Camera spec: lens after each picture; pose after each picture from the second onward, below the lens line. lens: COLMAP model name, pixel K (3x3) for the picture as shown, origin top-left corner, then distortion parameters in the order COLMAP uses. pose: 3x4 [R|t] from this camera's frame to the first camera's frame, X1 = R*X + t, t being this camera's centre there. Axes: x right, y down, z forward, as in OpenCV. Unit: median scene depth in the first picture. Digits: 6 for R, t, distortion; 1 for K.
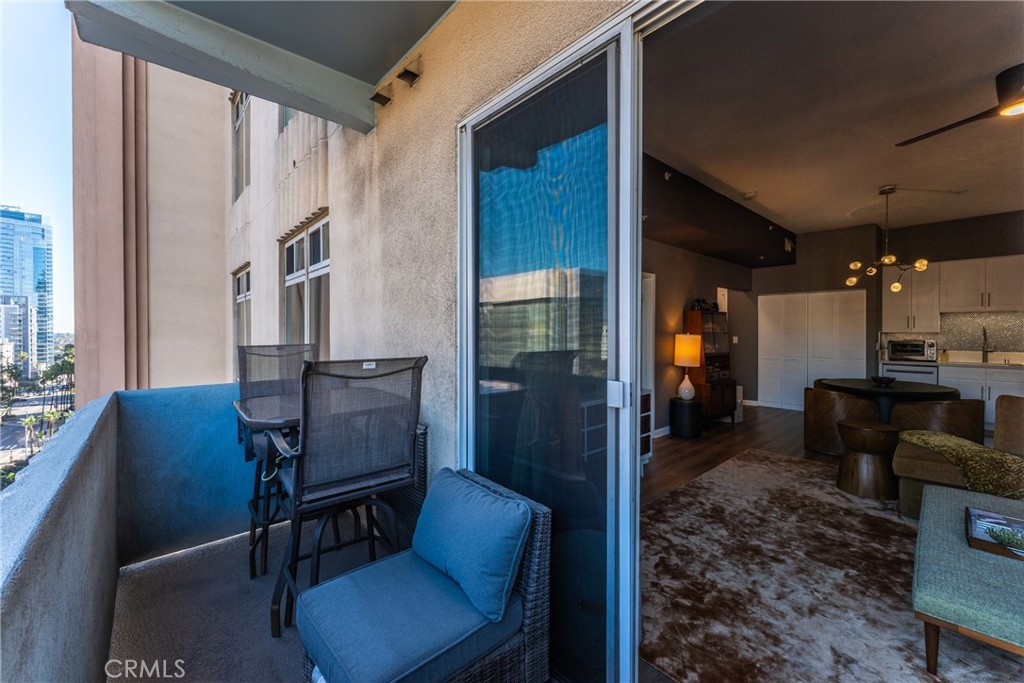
lens RADIAL K [[409.8, 0, 510.1], [0, 409.8, 330.0], [0, 0, 1]] dist [-0.000902, -0.000130]
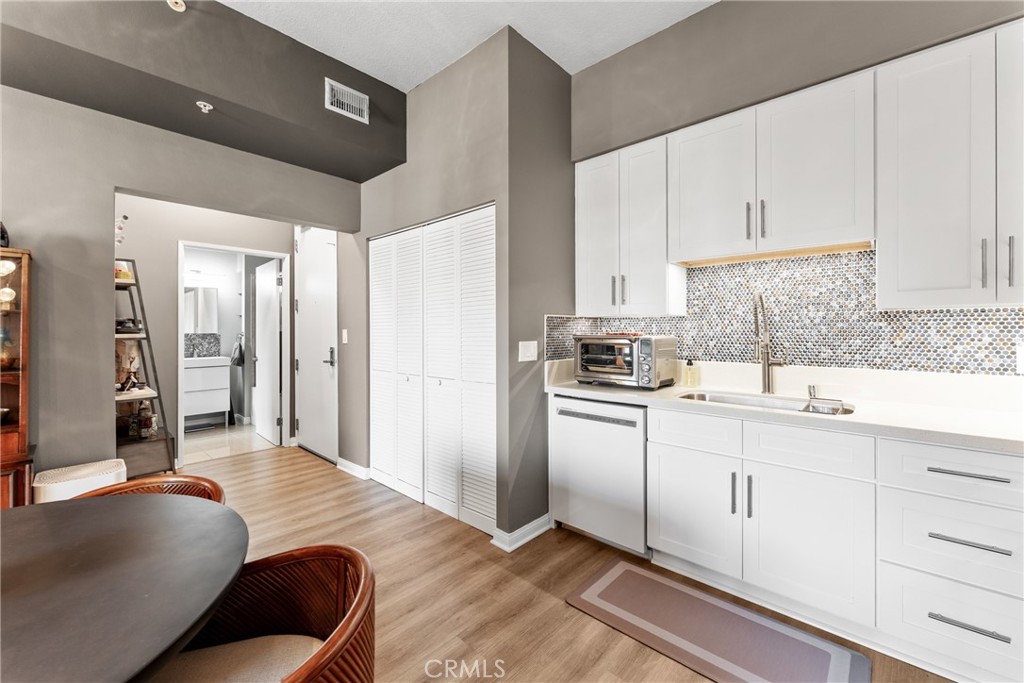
lens RADIAL K [[409.8, 0, 510.1], [0, 409.8, 330.0], [0, 0, 1]] dist [-0.000902, -0.000130]
pose [[0.994673, -0.004052, 0.103005, 0.853266], [0.003939, 0.999991, 0.001297, 0.019419], [-0.103009, -0.000884, 0.994680, 0.625840]]
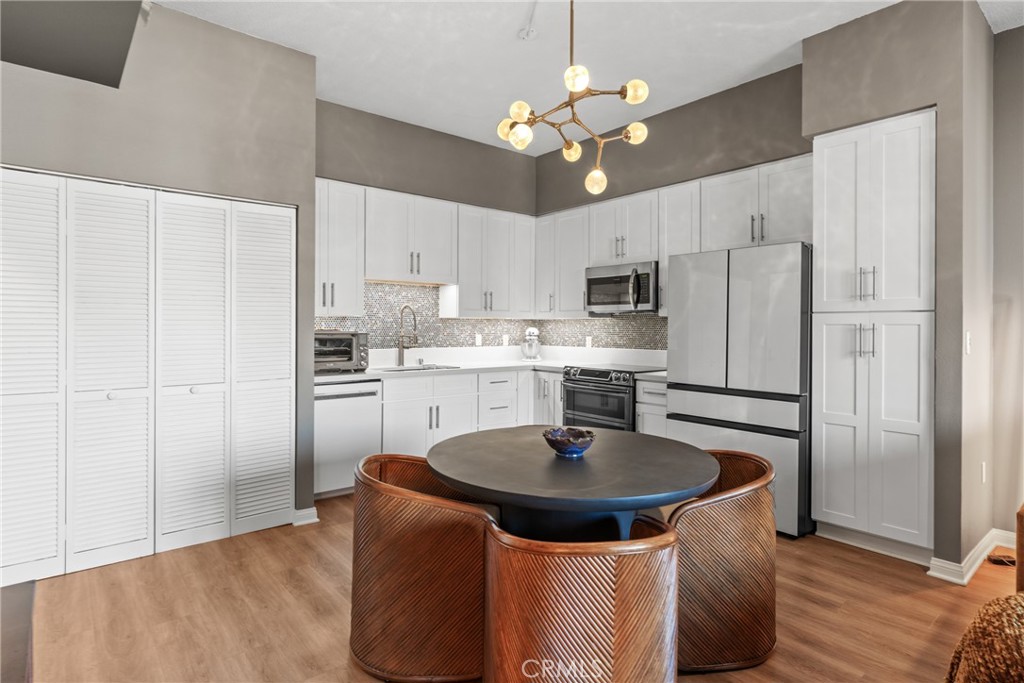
lens RADIAL K [[545.4, 0, 512.8], [0, 545.4, 327.5], [0, 0, 1]] dist [-0.000560, -0.000306]
pose [[0.026083, -0.002963, 0.999655, 0.332411], [-0.005221, 0.999982, 0.003100, 0.017724], [-0.999646, -0.005301, 0.026067, 0.779532]]
